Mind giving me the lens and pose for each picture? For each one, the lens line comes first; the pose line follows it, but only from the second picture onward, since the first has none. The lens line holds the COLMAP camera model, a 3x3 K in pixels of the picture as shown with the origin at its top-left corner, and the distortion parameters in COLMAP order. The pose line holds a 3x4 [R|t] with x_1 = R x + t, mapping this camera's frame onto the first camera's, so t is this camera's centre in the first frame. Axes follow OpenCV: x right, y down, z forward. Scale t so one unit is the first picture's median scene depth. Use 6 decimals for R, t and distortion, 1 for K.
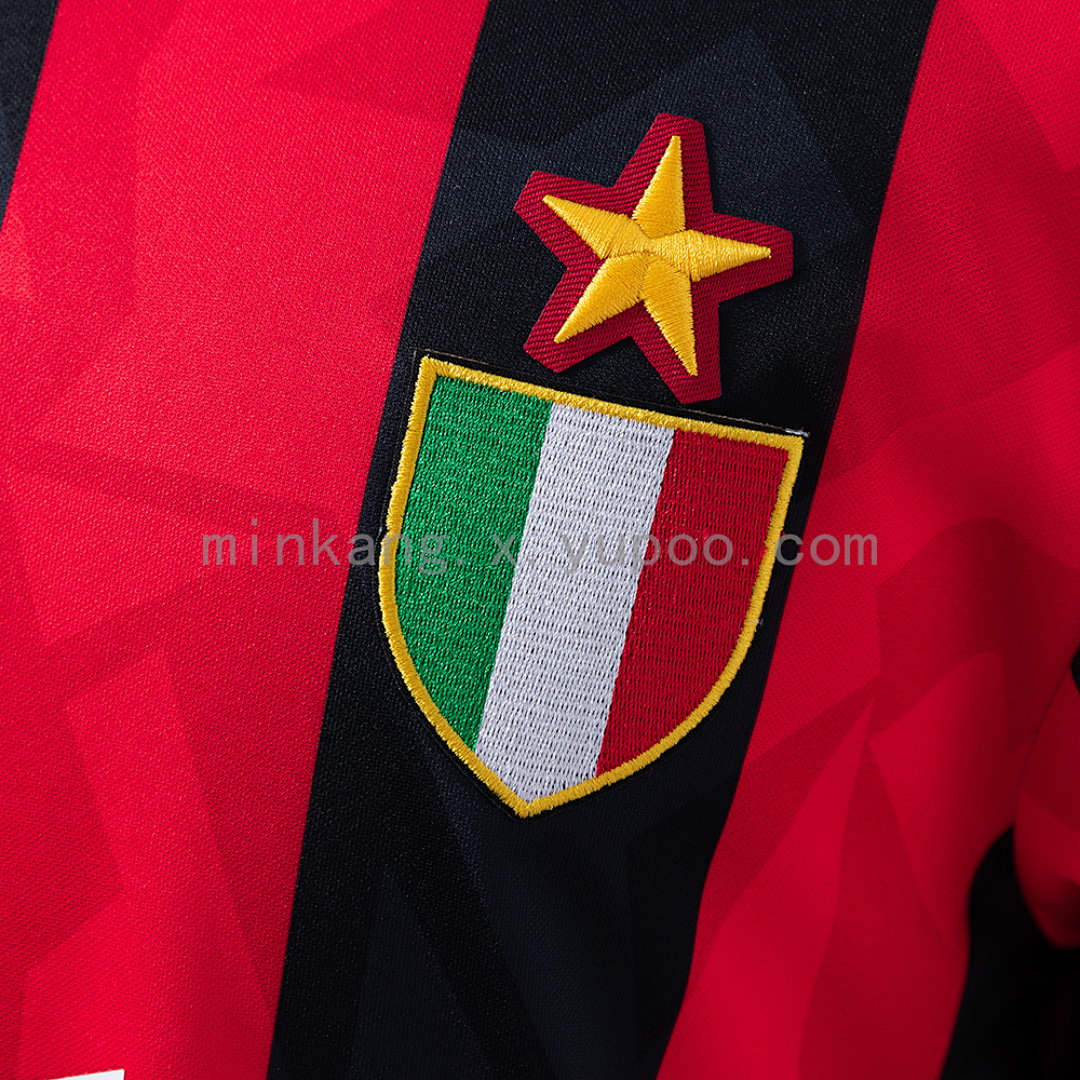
lens RADIAL K [[3031.0, 0, 541.5], [0, 3031.0, 533.9], [0, 0, 1]] dist [0.088124, 0.000000]
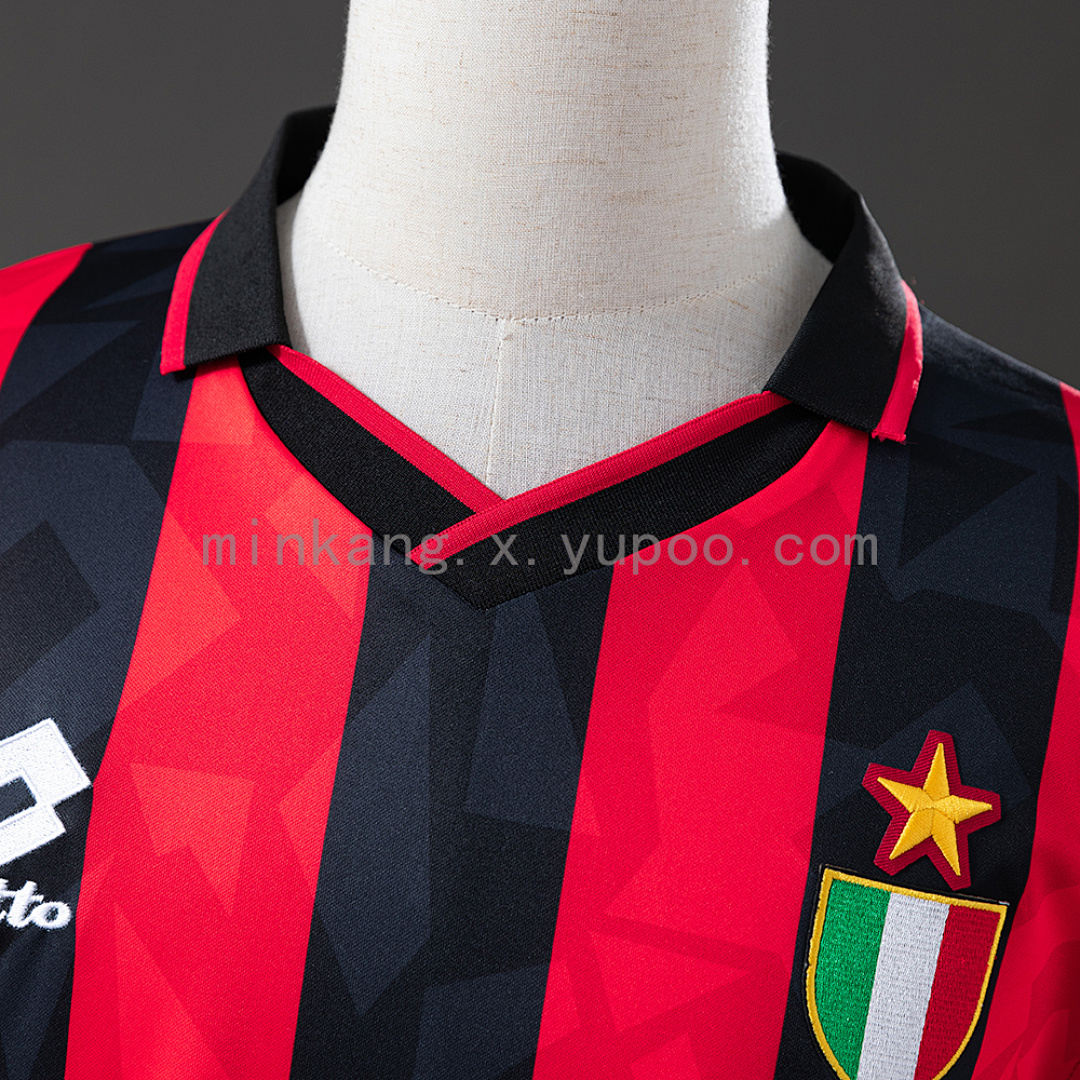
lens RADIAL K [[3031.0, 0, 542.3], [0, 3031.0, 538.0], [0, 0, 1]] dist [0.088124, 0.000000]
pose [[0.956648, 0.008947, 0.291110, -0.739225], [0.000454, 0.999481, -0.032208, -0.199091], [-0.291247, 0.030943, 0.956147, -0.716879]]
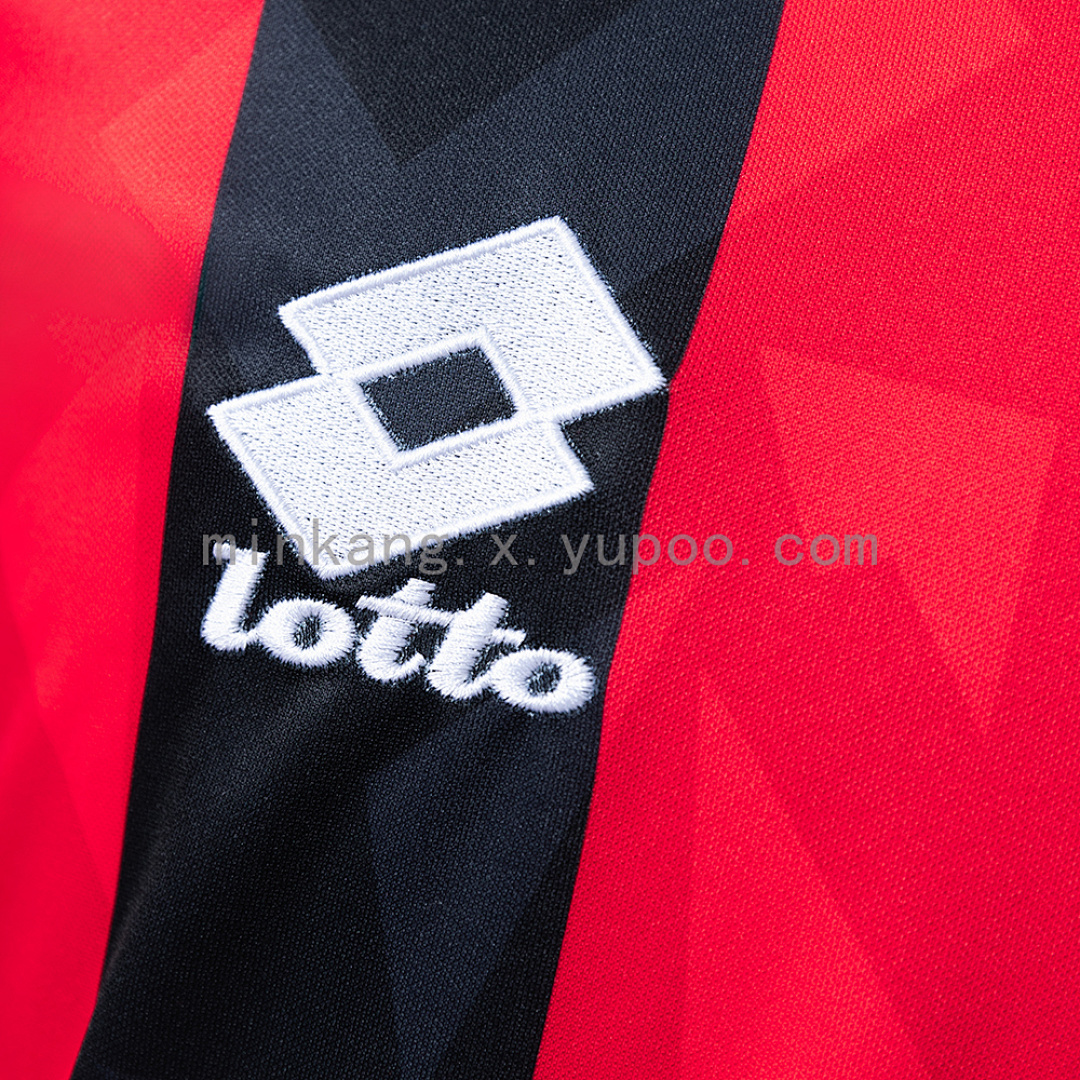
lens RADIAL K [[3031.0, 0, 539.5], [0, 3031.0, 541.8], [0, 0, 1]] dist [0.088124, 0.000000]
pose [[0.900948, 0.069325, 0.428354, -0.823037], [-0.122576, 0.987611, 0.097975, -0.140848], [-0.416255, -0.140777, 0.898284, 0.459274]]
